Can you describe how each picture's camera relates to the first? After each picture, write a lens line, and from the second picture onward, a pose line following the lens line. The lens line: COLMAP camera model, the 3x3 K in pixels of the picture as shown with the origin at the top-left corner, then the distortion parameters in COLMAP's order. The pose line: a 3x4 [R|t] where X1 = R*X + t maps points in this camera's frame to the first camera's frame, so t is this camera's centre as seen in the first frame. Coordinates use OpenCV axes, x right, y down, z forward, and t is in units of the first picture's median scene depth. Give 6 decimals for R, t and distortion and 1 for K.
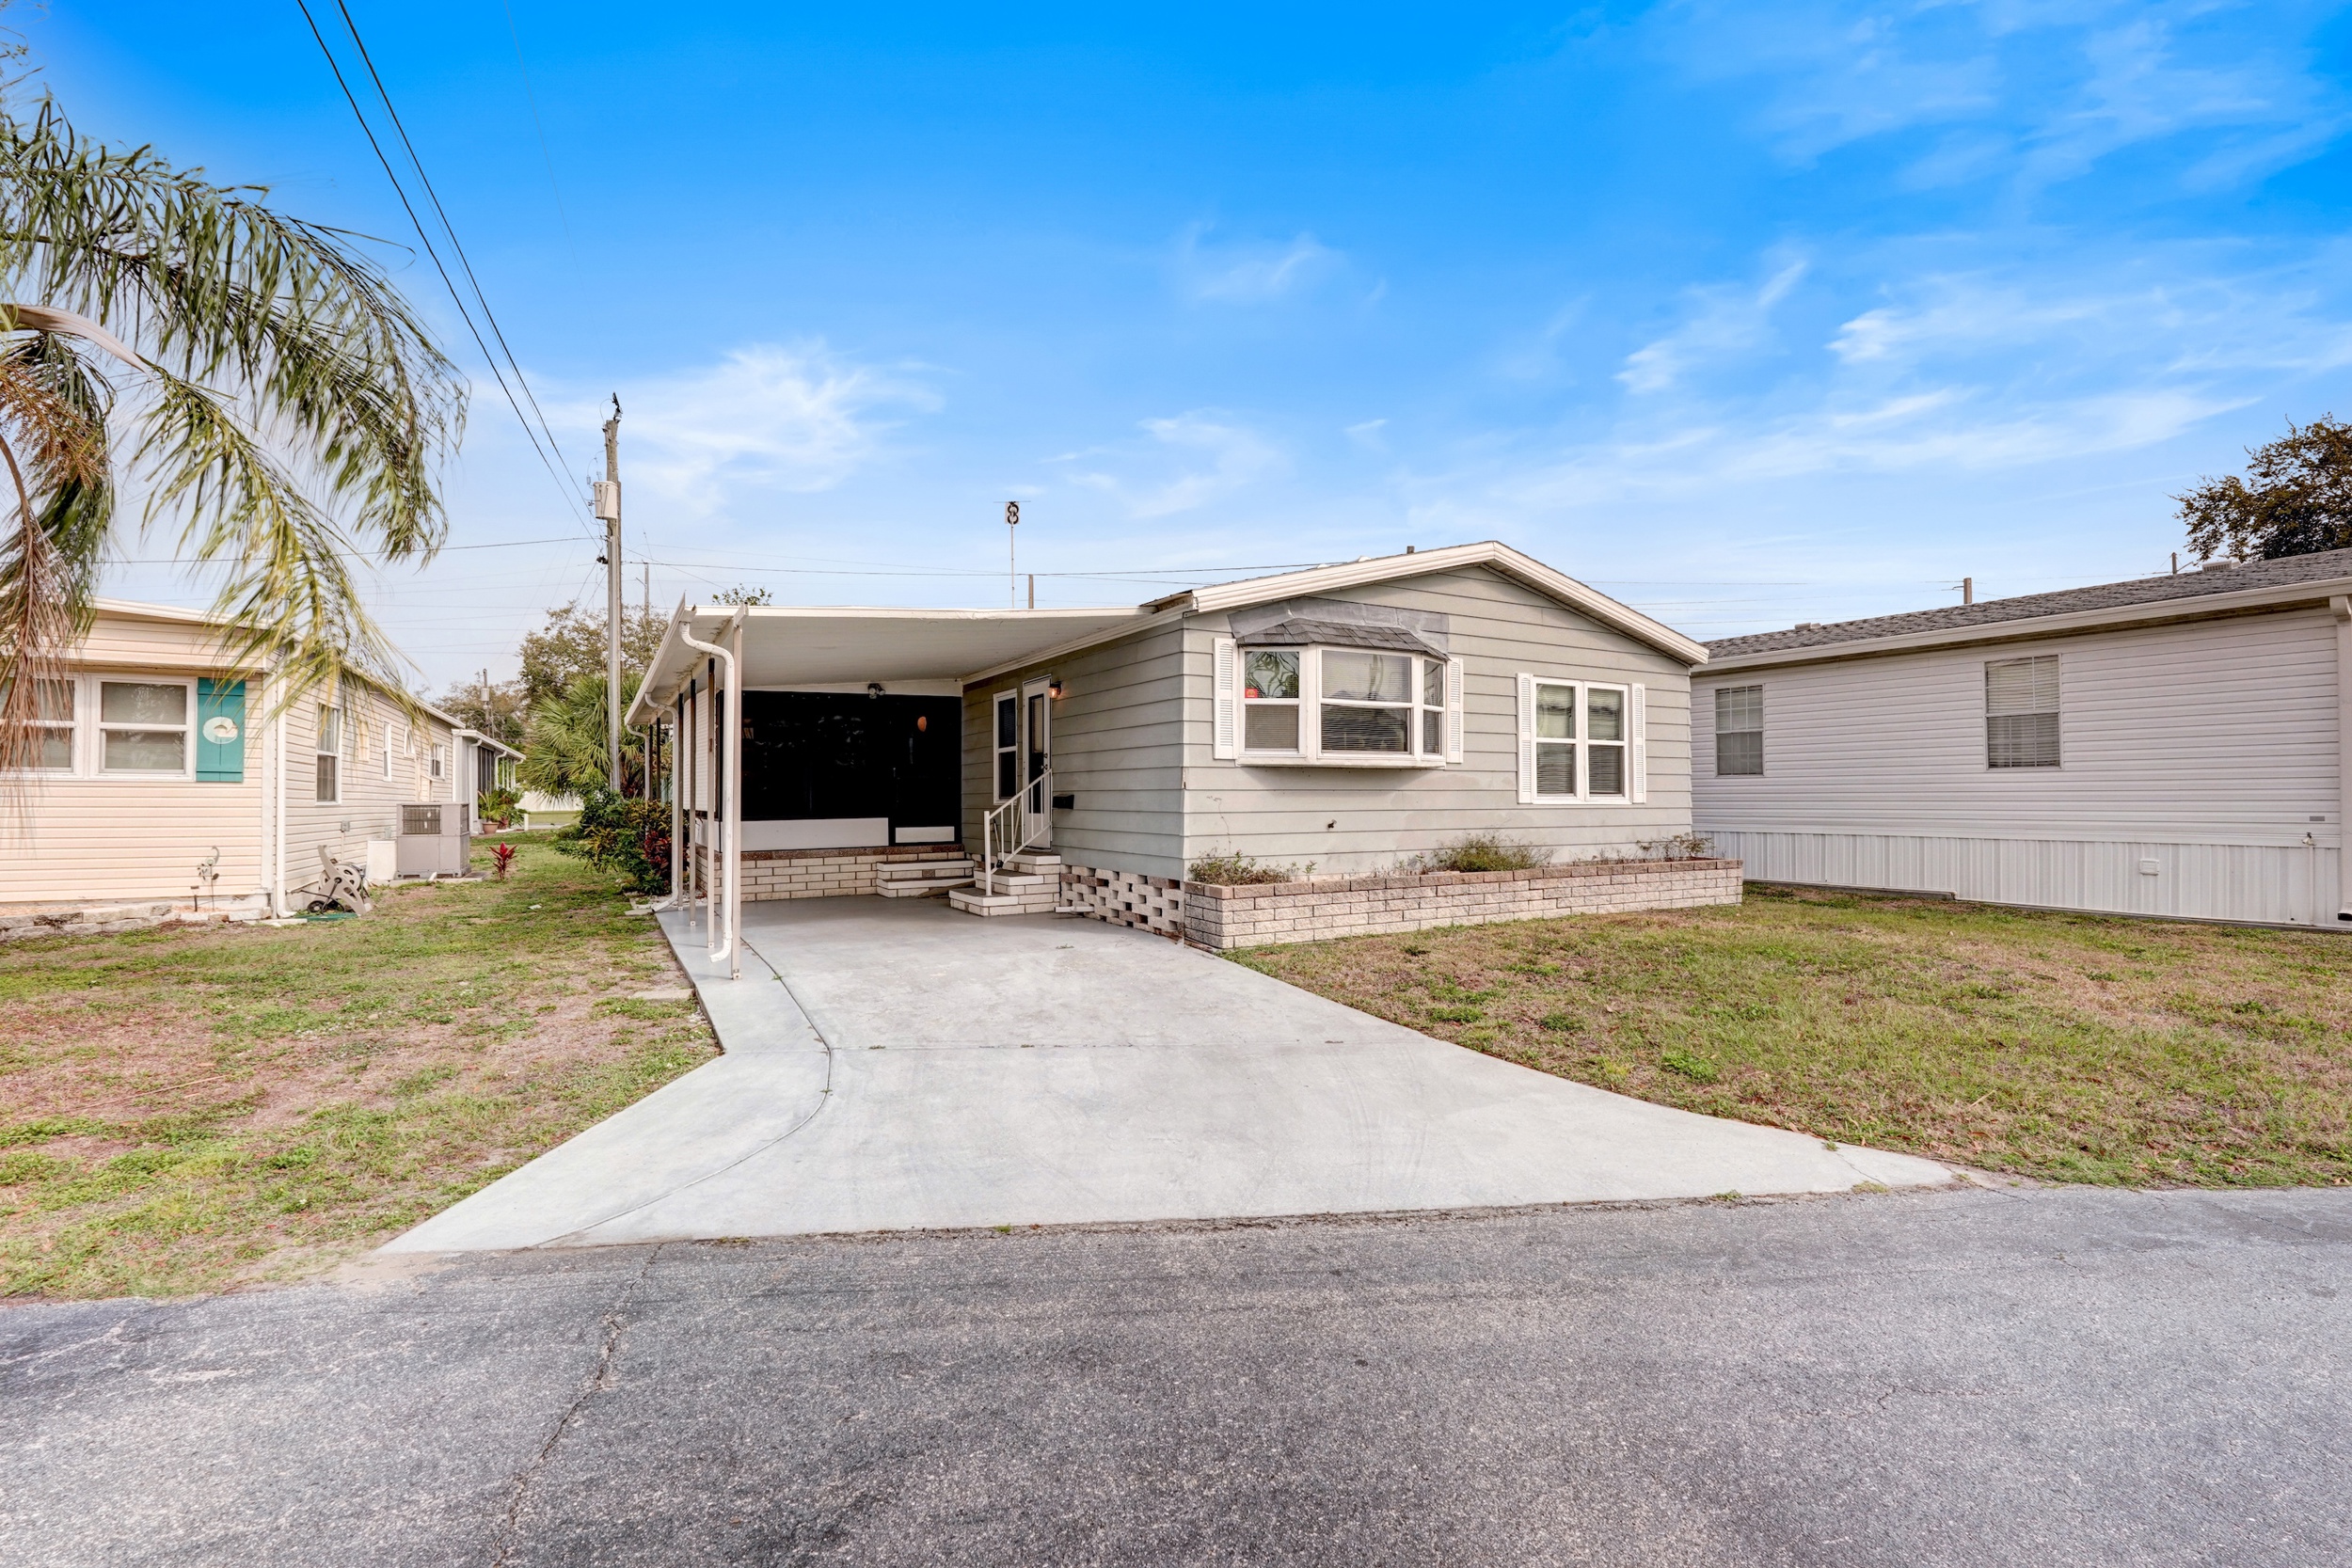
lens RADIAL K [[1020.3, 0, 1168.0], [0, 1020.3, 800.7], [0, 0, 1]] dist [-0.001611, 0.000280]
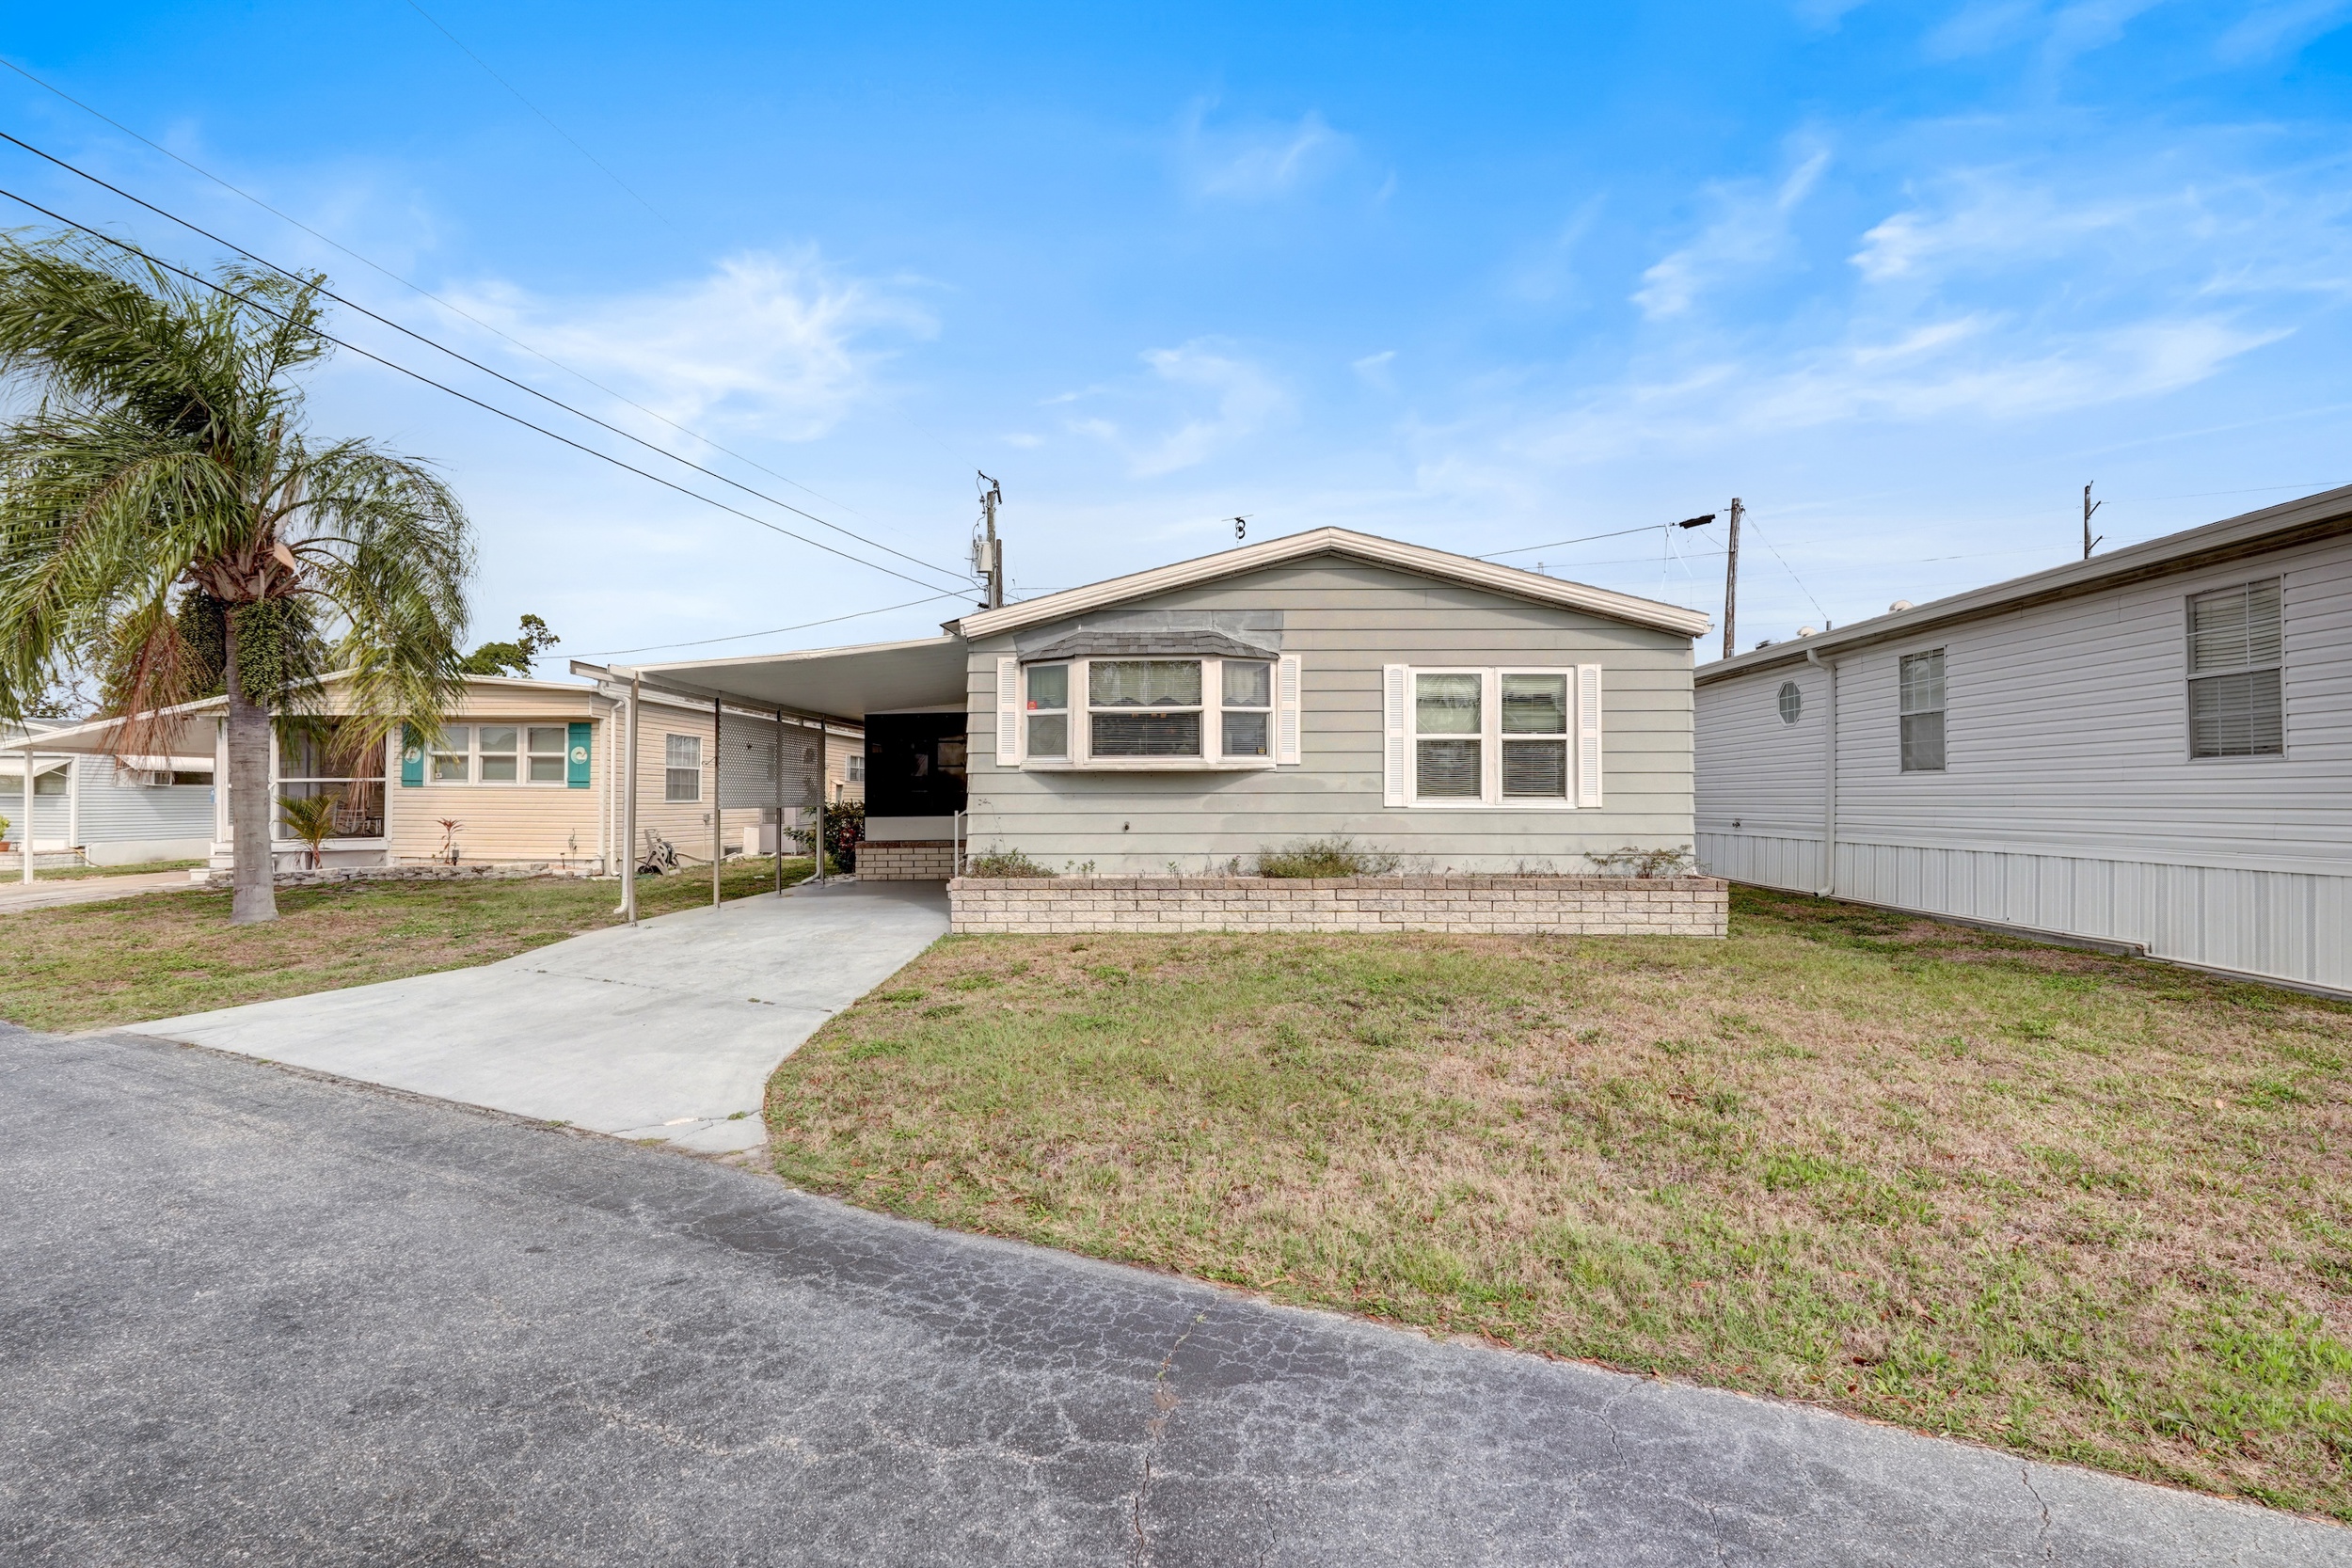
lens RADIAL K [[1020.3, 0, 1168.0], [0, 1020.3, 800.7], [0, 0, 1]] dist [-0.001611, 0.000280]
pose [[0.855429, 0.003494, -0.517908, 0.815745], [-0.003024, 0.999994, 0.001753, -0.005106], [0.517911, 0.000066, 0.855435, 0.143226]]
